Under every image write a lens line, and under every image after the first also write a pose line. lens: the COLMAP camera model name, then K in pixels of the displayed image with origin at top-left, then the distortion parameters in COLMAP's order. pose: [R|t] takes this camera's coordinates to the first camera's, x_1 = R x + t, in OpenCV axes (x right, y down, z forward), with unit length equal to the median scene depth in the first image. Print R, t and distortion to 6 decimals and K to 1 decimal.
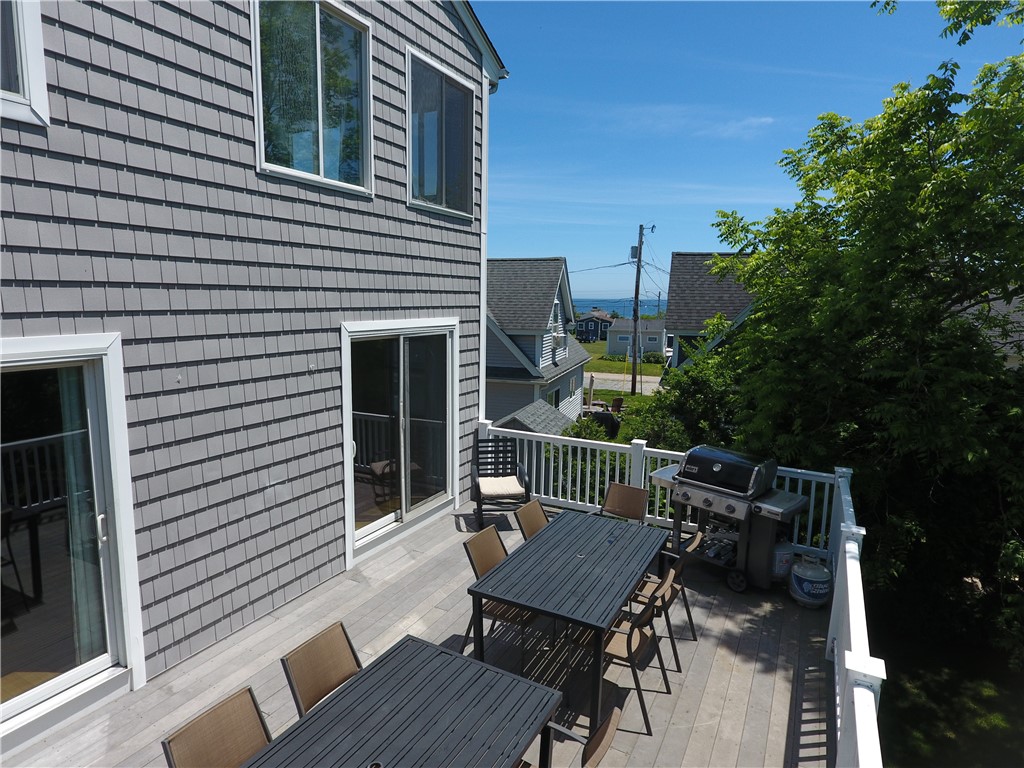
lens RADIAL K [[590.4, 0, 491.3], [0, 590.4, 378.4], [0, 0, 1]] dist [-0.001614, -0.000016]
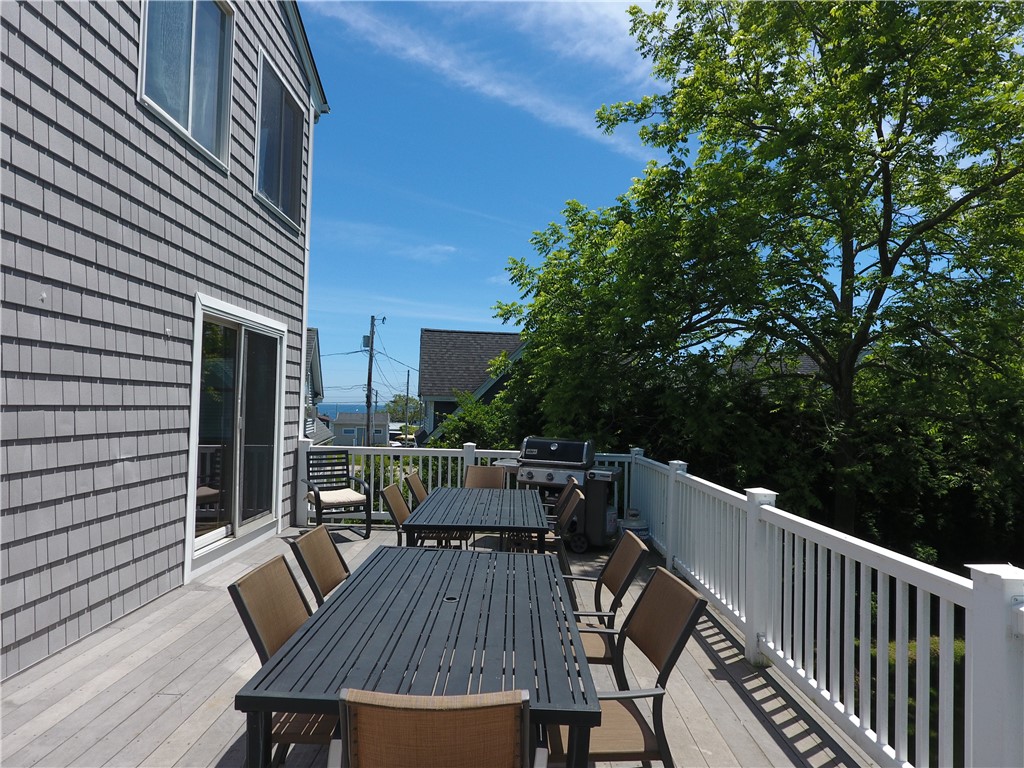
lens RADIAL K [[594.1, 0, 484.9], [0, 594.1, 378.4], [0, 0, 1]] dist [-0.002228, -0.002358]
pose [[0.893610, 0.028058, 0.447967, -0.253487], [0.049870, 0.985658, -0.161218, 0.197364], [-0.446065, 0.166406, 0.879395, 0.024593]]
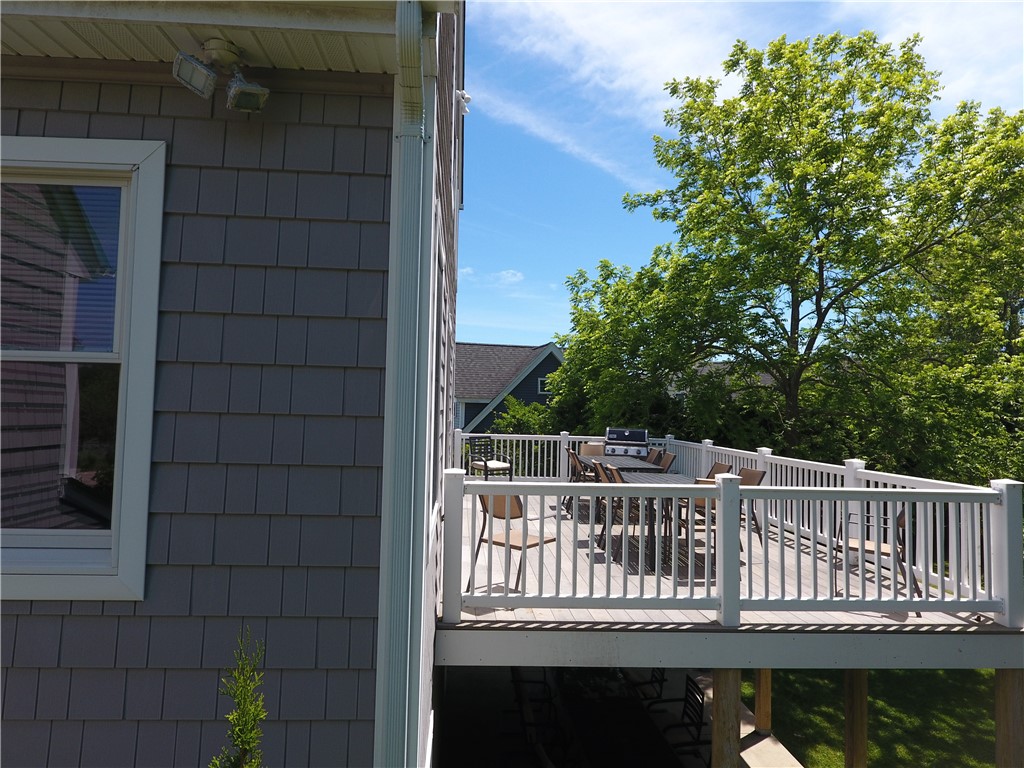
lens RADIAL K [[596.8, 0, 478.8], [0, 596.8, 379.3], [0, 0, 1]] dist [0.002083, 0.000681]
pose [[0.856022, 0.030787, 0.516023, -0.311008], [0.056744, 0.986596, -0.152996, 0.200928], [-0.513816, 0.160249, 0.842801, -0.007210]]
